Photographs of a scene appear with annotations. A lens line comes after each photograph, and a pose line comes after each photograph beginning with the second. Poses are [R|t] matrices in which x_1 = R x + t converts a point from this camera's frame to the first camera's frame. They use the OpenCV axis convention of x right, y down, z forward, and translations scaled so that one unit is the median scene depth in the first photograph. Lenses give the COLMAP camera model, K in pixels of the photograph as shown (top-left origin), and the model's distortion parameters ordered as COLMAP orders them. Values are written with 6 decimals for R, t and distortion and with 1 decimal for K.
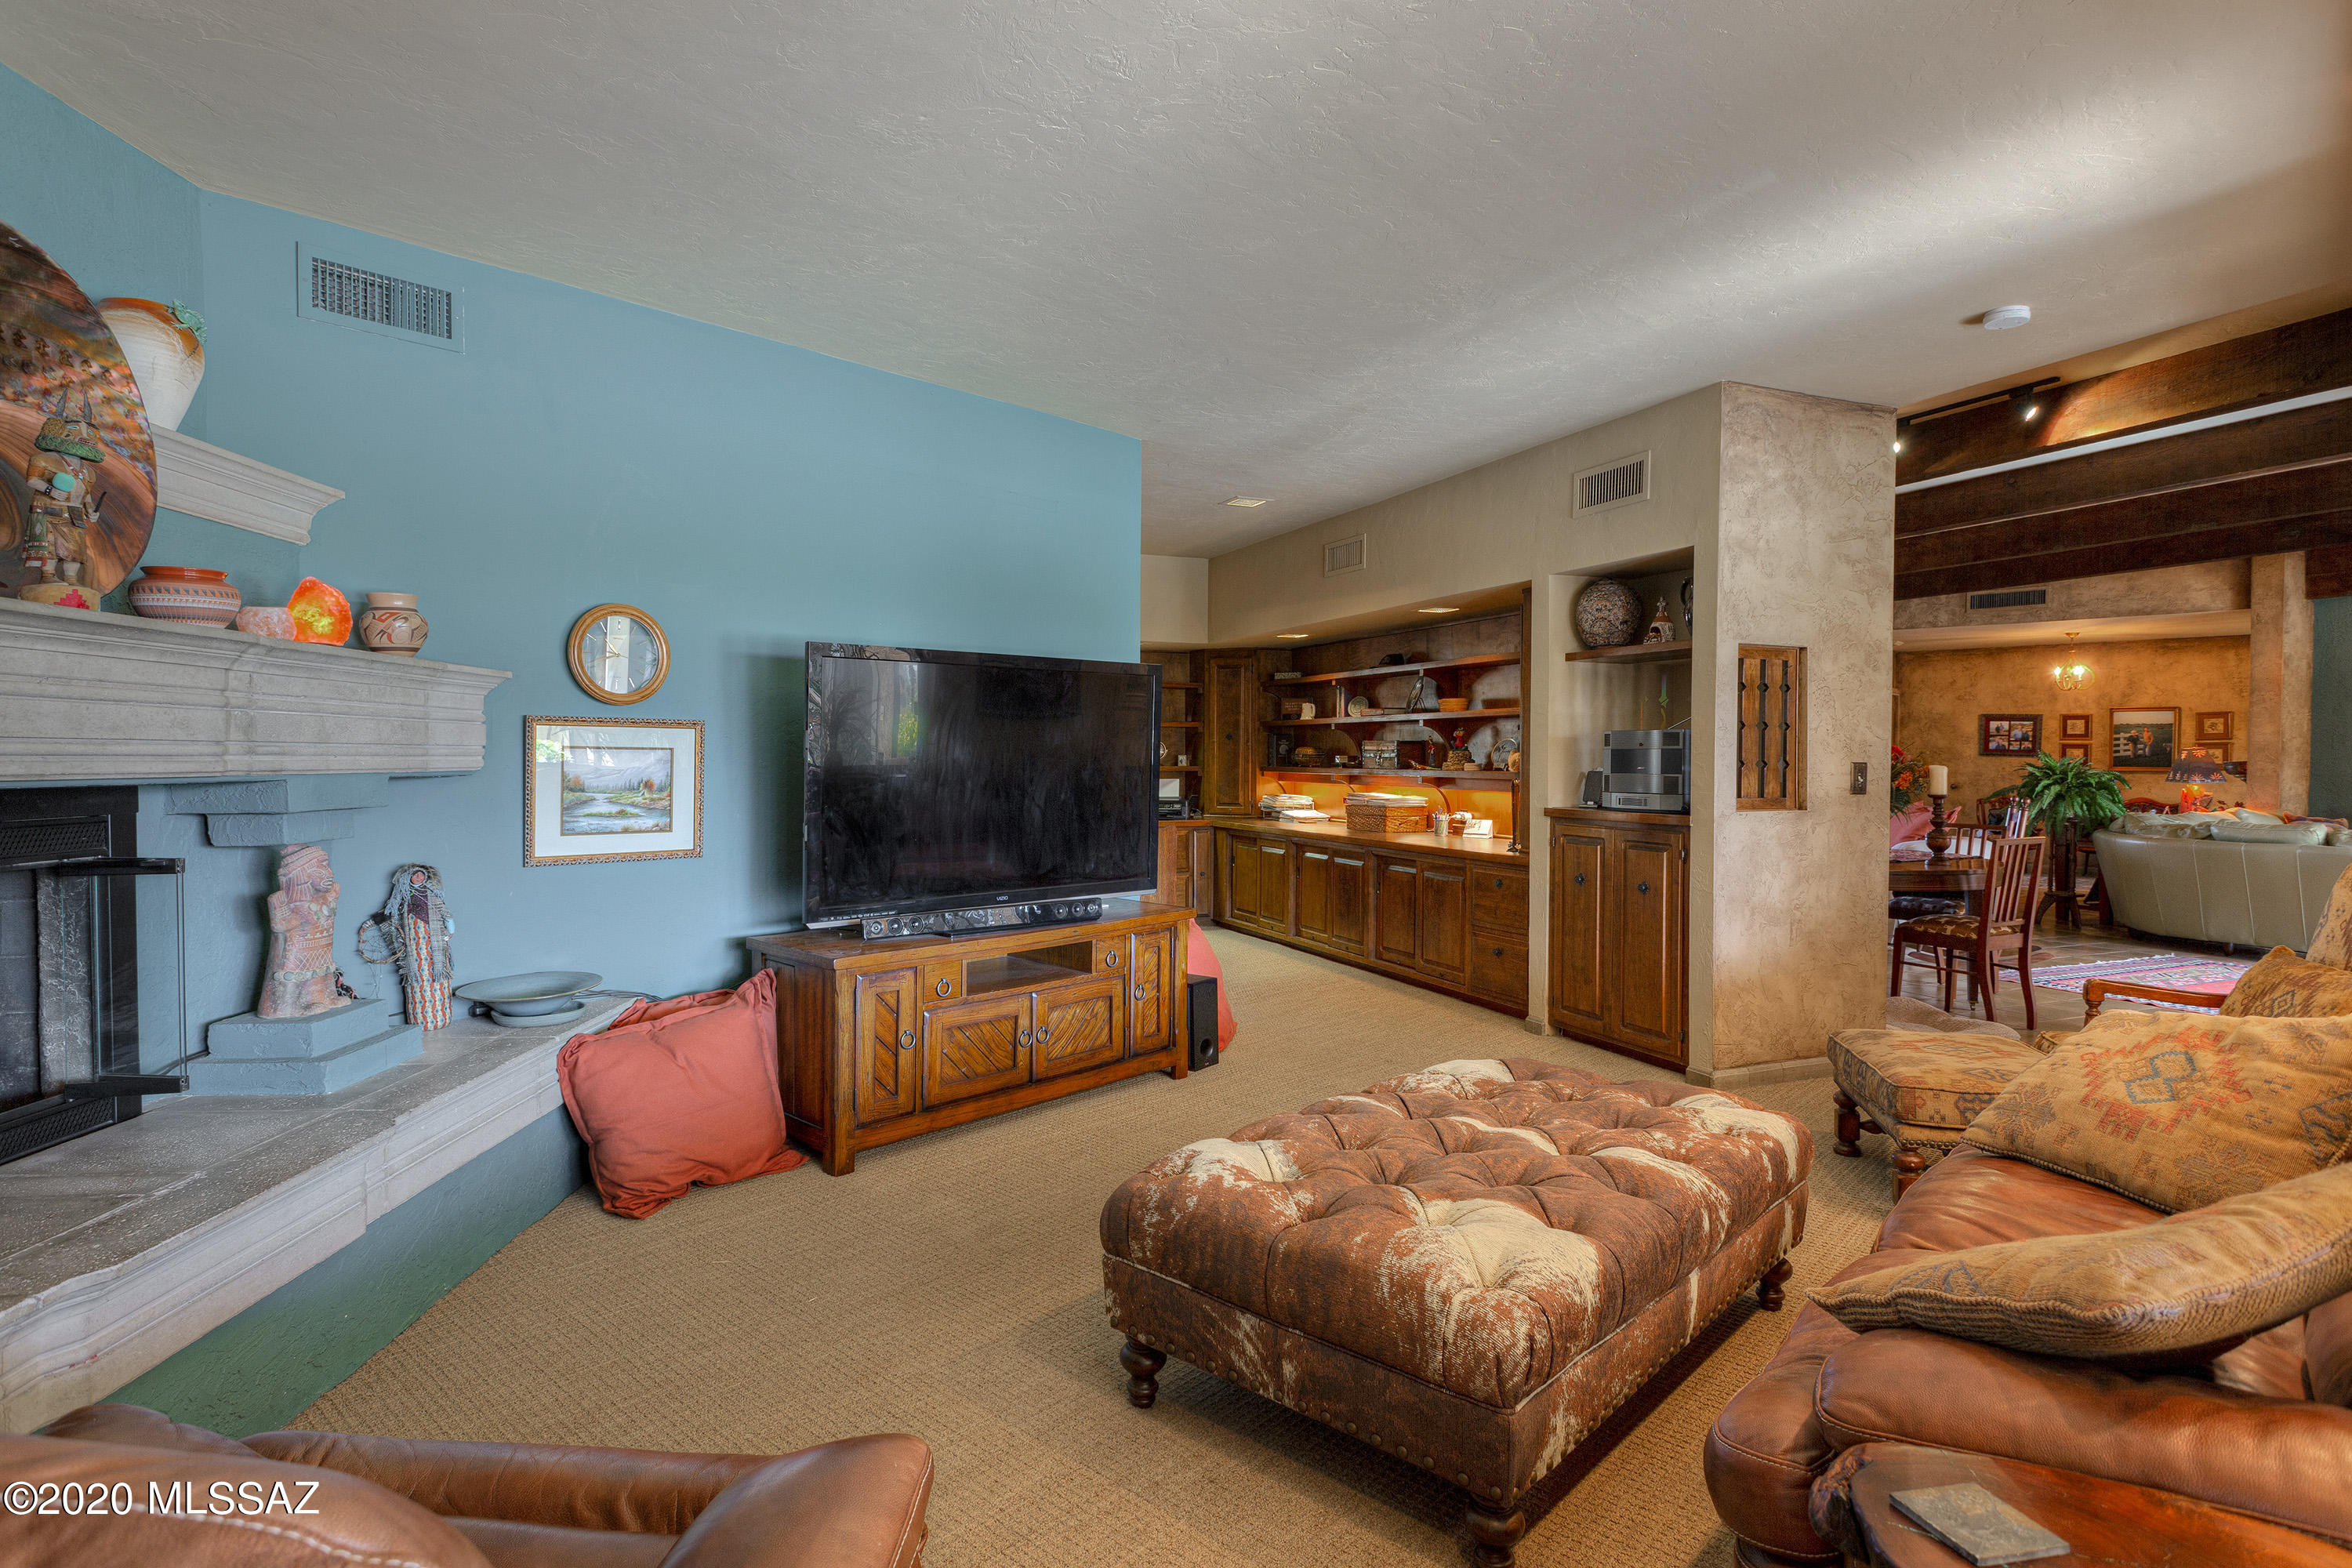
lens RADIAL K [[1232.7, 0, 1176.0], [0, 1232.7, 784.0], [0, 0, 1]] dist [0.002240, 0.000352]
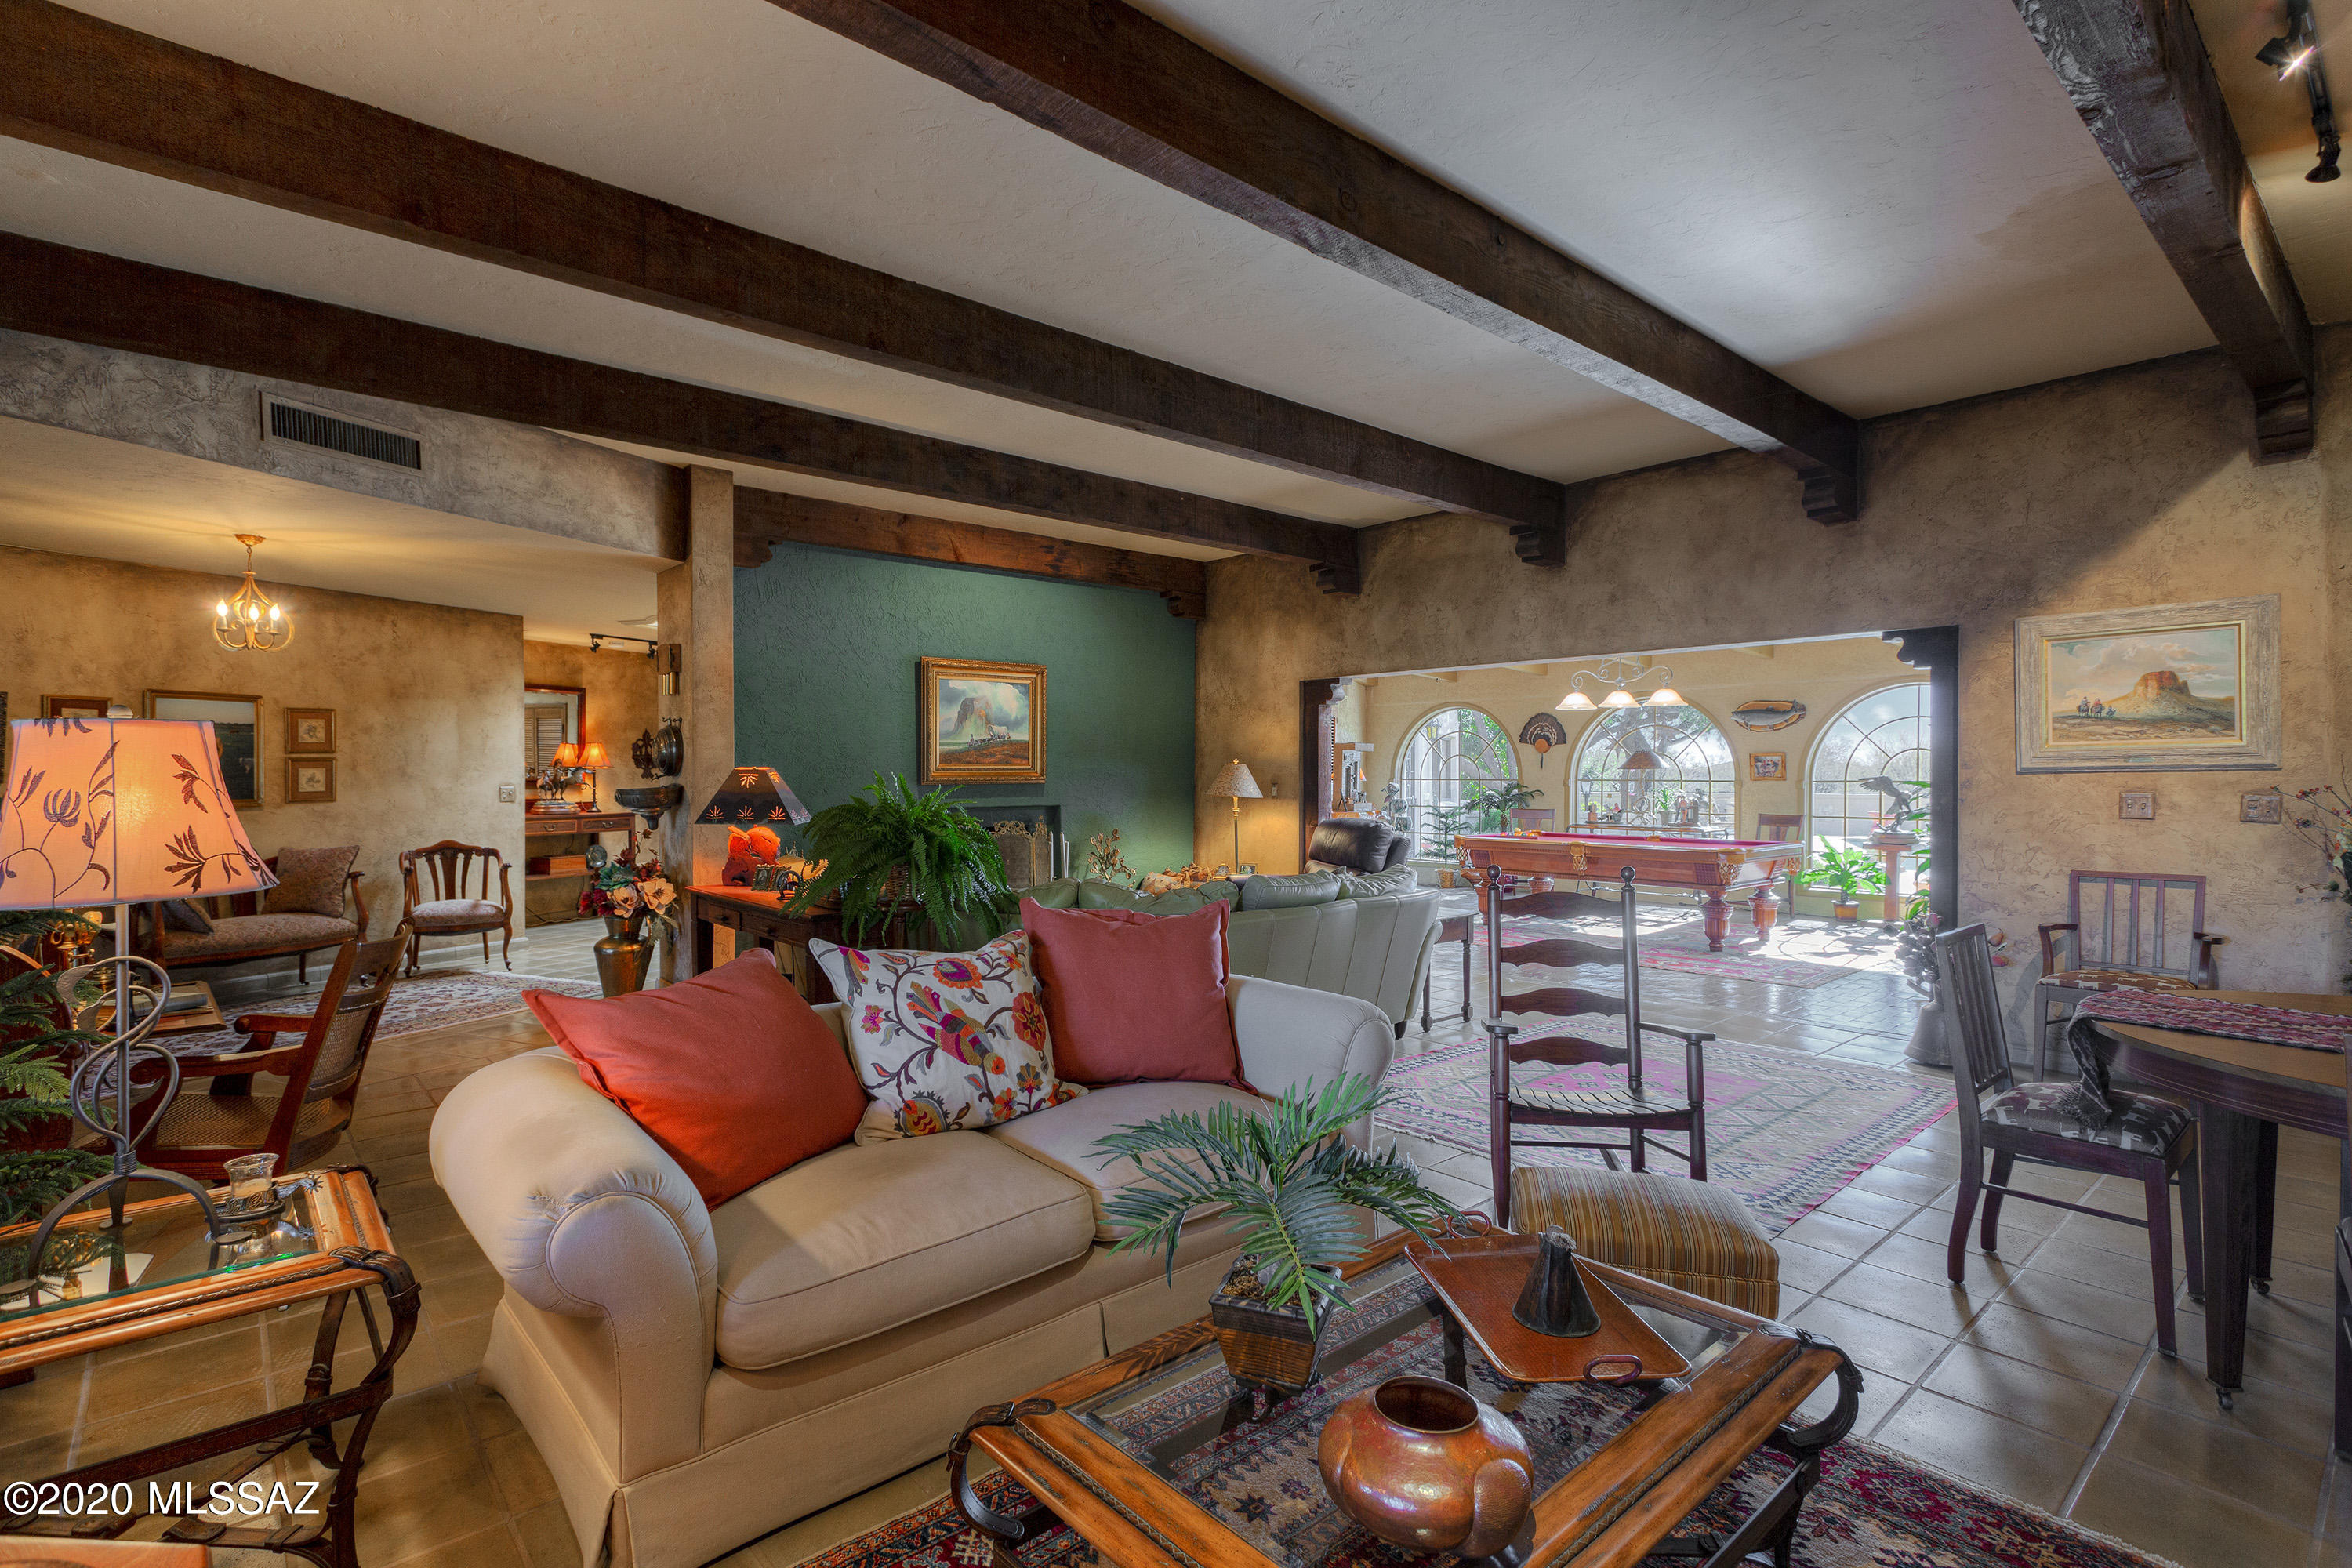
lens RADIAL K [[1117.3, 0, 1164.9], [0, 1117.3, 772.5], [0, 0, 1]] dist [0.003779, 0.000592]
pose [[-0.310559, -0.001020, 0.950553, 0.164229], [0.022101, 0.999721, 0.008293, -0.020325], [-0.950297, 0.023584, -0.310450, 0.734583]]
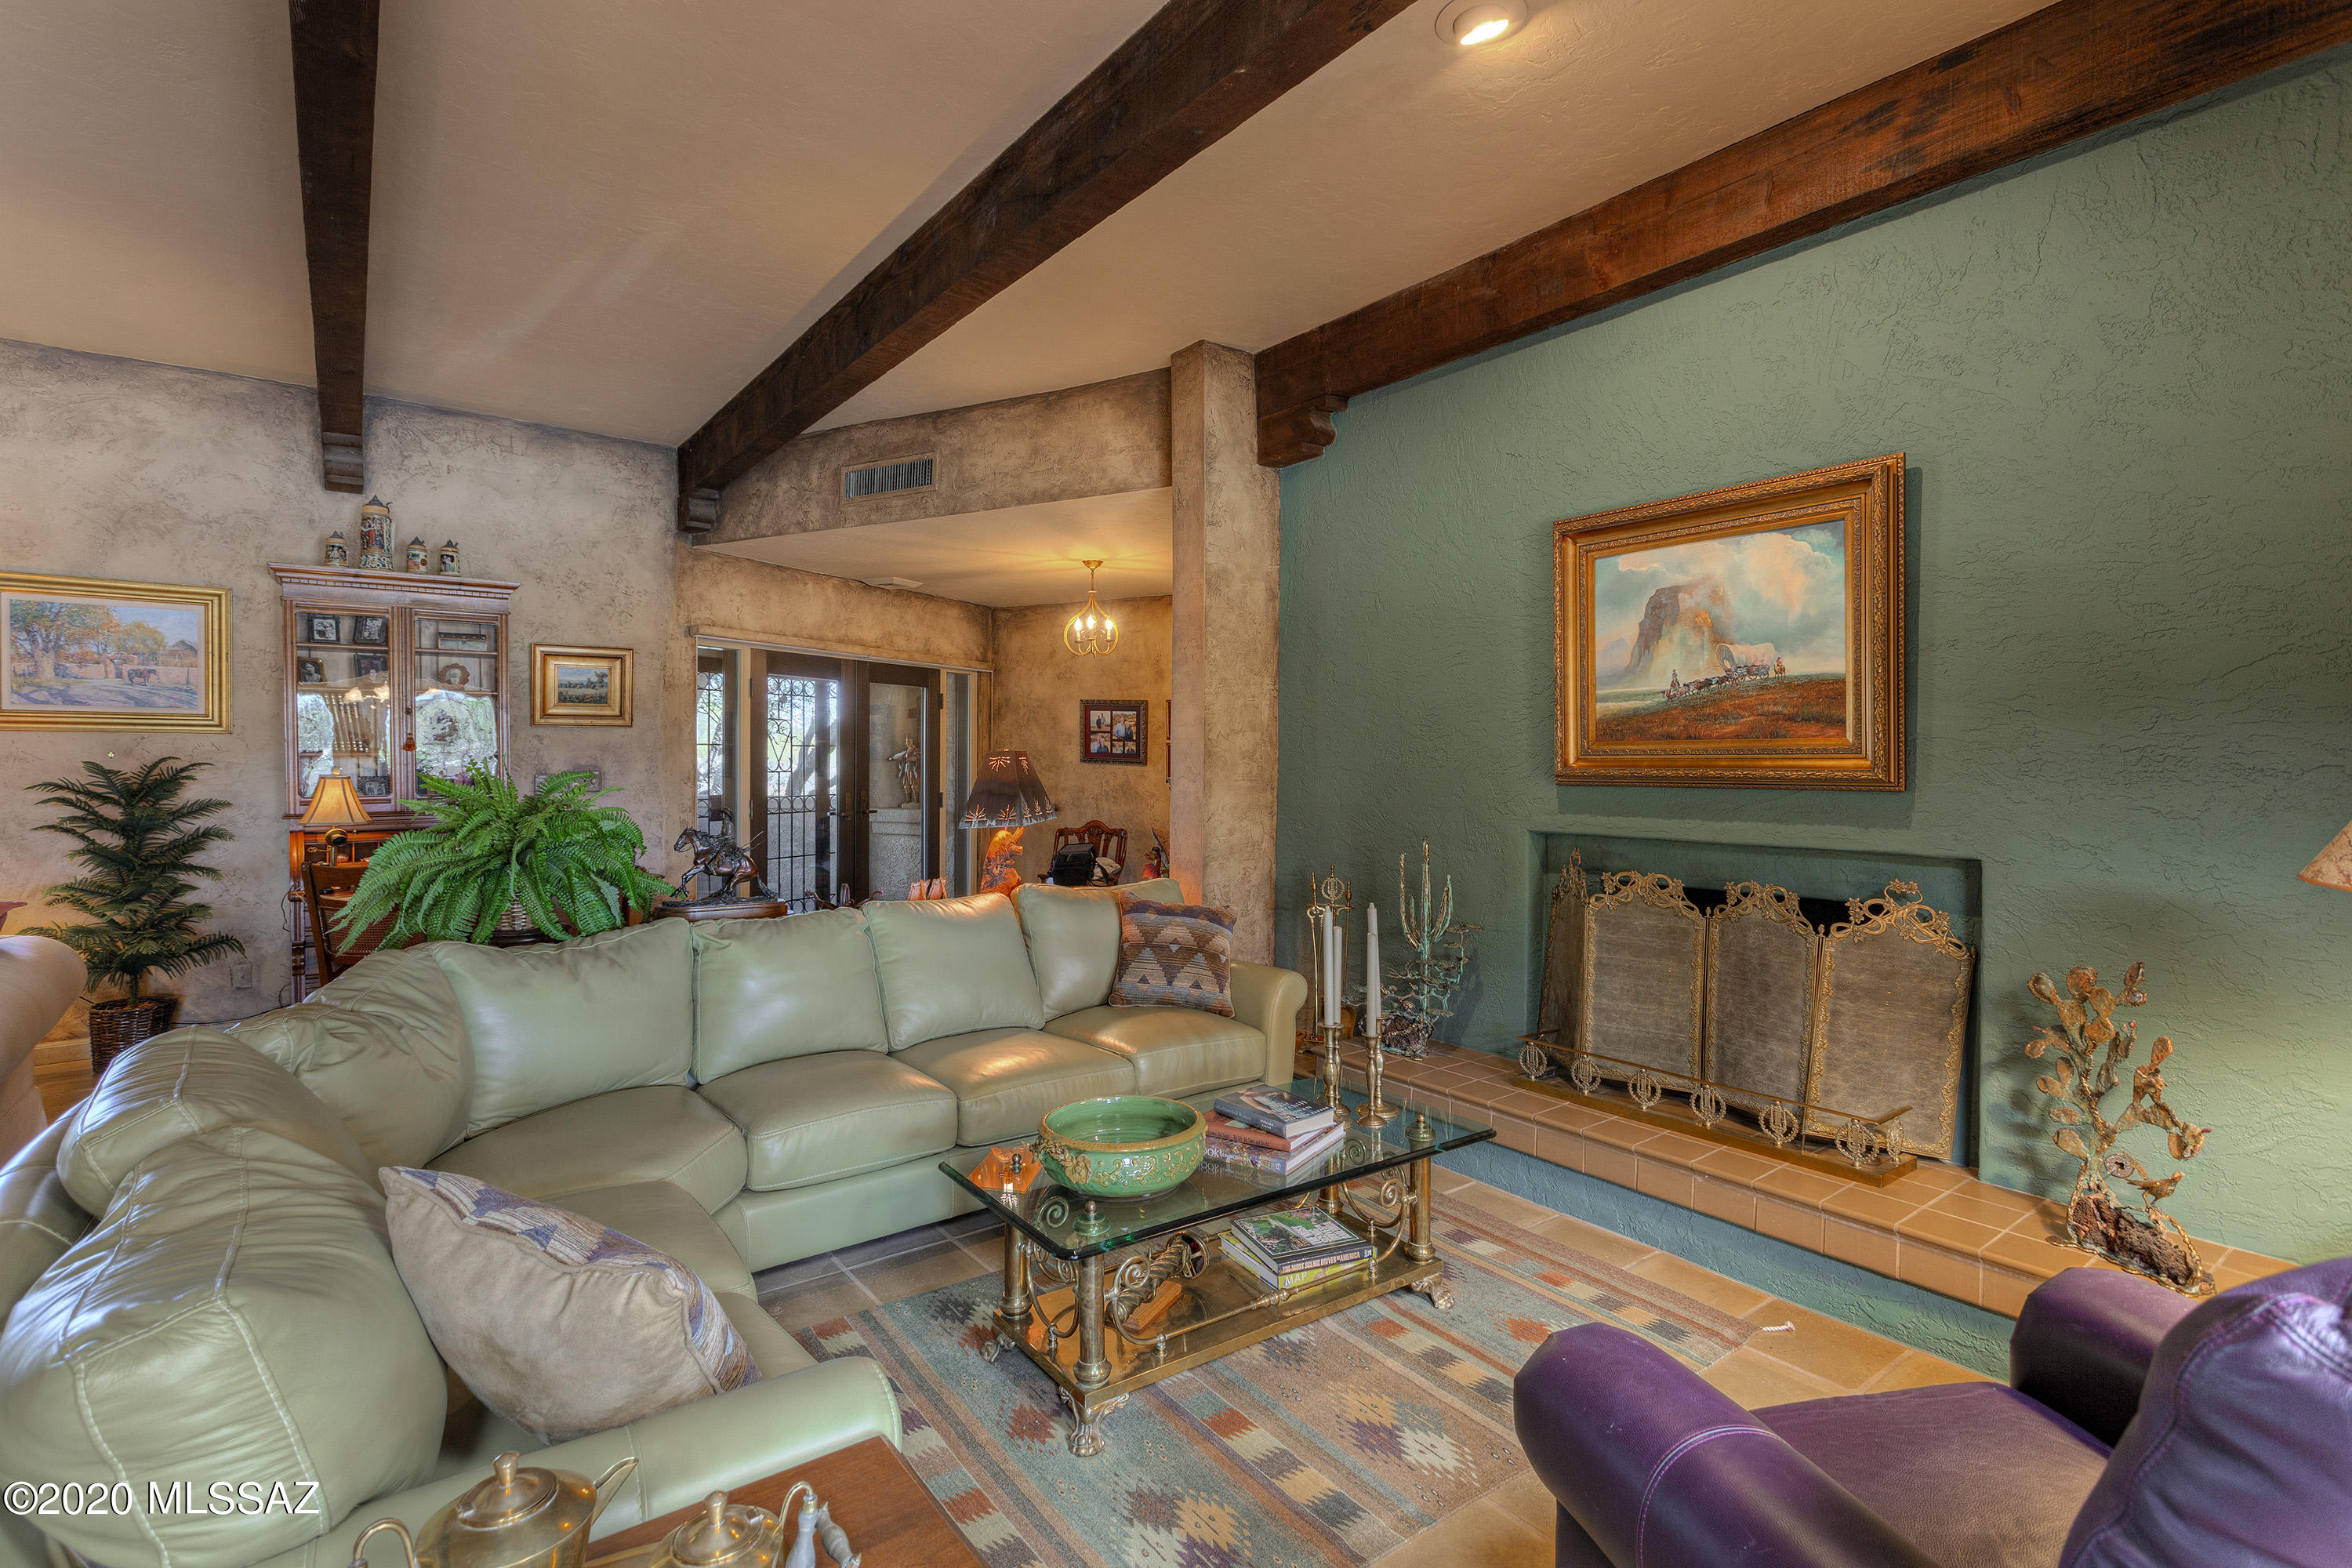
lens RADIAL K [[1117.3, 0, 1164.9], [0, 1117.3, 772.5], [0, 0, 1]] dist [0.003779, 0.000592]
pose [[0.970595, -0.000730, 0.240718, 0.585443], [0.002905, 0.999958, -0.008681, -0.012785], [-0.240702, 0.009125, 0.970556, 0.426554]]
